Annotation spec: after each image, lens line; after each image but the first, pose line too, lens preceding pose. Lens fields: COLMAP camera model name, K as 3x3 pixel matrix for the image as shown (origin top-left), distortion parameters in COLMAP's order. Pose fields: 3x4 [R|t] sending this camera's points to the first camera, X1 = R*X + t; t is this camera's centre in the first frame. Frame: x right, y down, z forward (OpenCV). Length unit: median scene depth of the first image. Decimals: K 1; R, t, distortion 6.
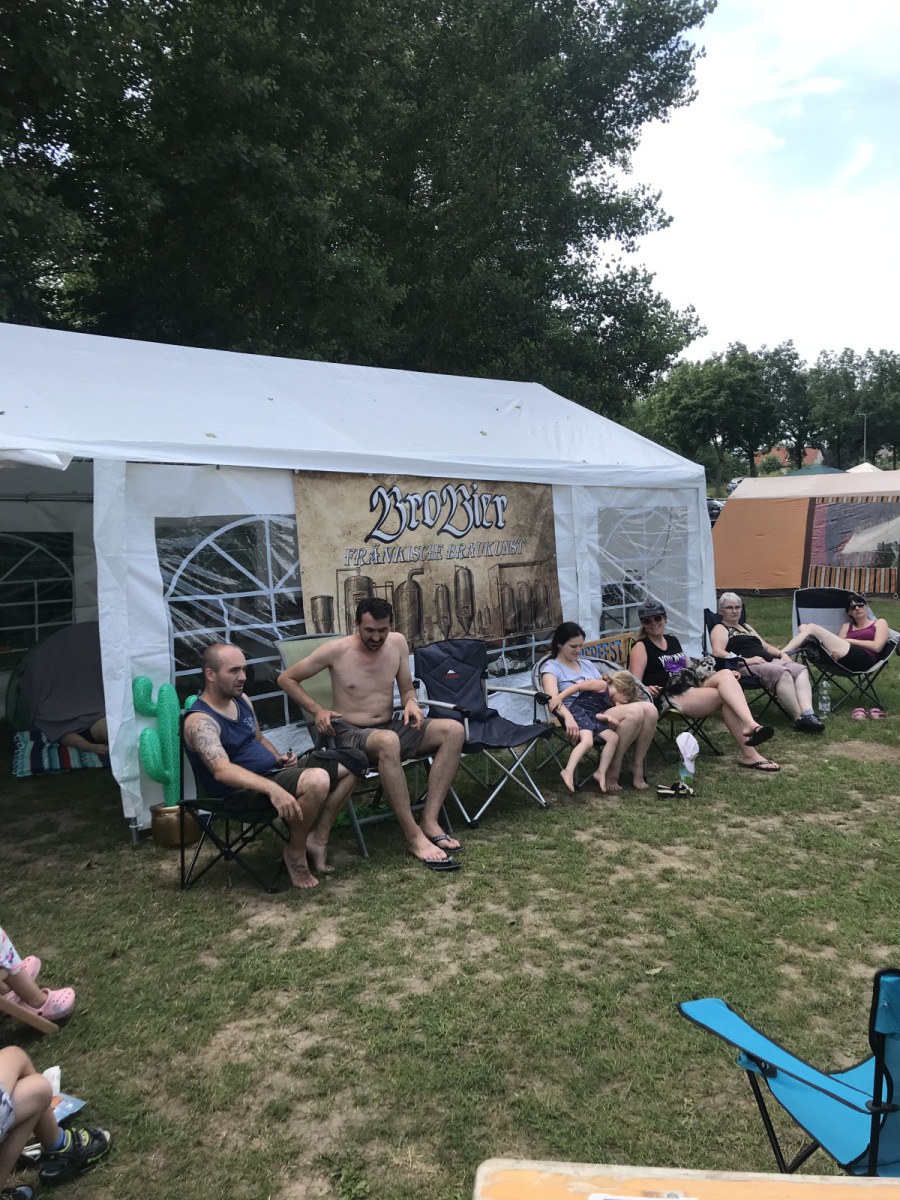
lens RADIAL K [[976.2, 0, 450.0], [0, 976.2, 600.0], [0, 0, 1]] dist [-0.131415, 0.000988]
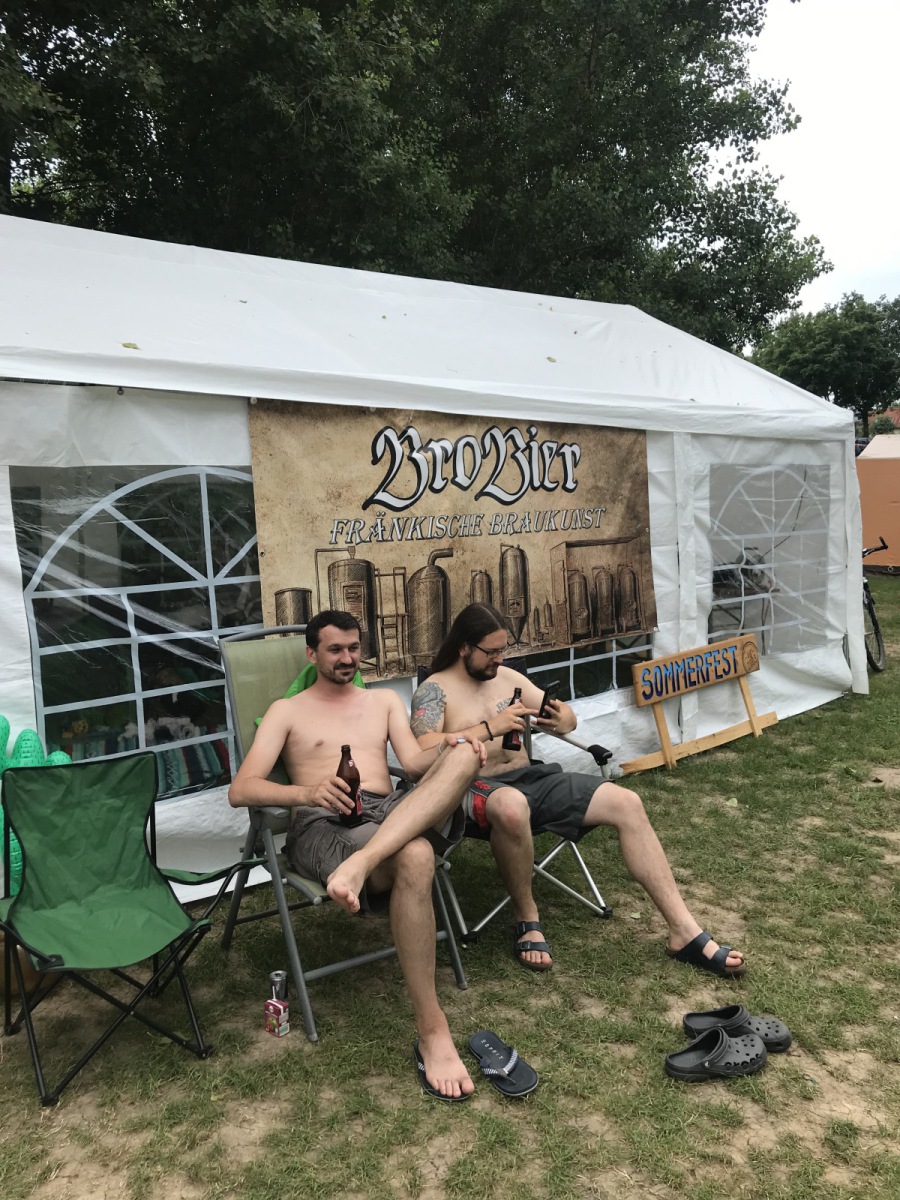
lens RADIAL K [[977.5, 0, 446.9], [0, 977.5, 560.6], [0, 0, 1]] dist [-0.051353, -0.001194]
pose [[0.995041, 0.020460, -0.097339, 0.031892], [-0.020376, 0.999791, 0.001856, -0.022073], [0.097357, 0.000137, 0.995250, 0.278569]]
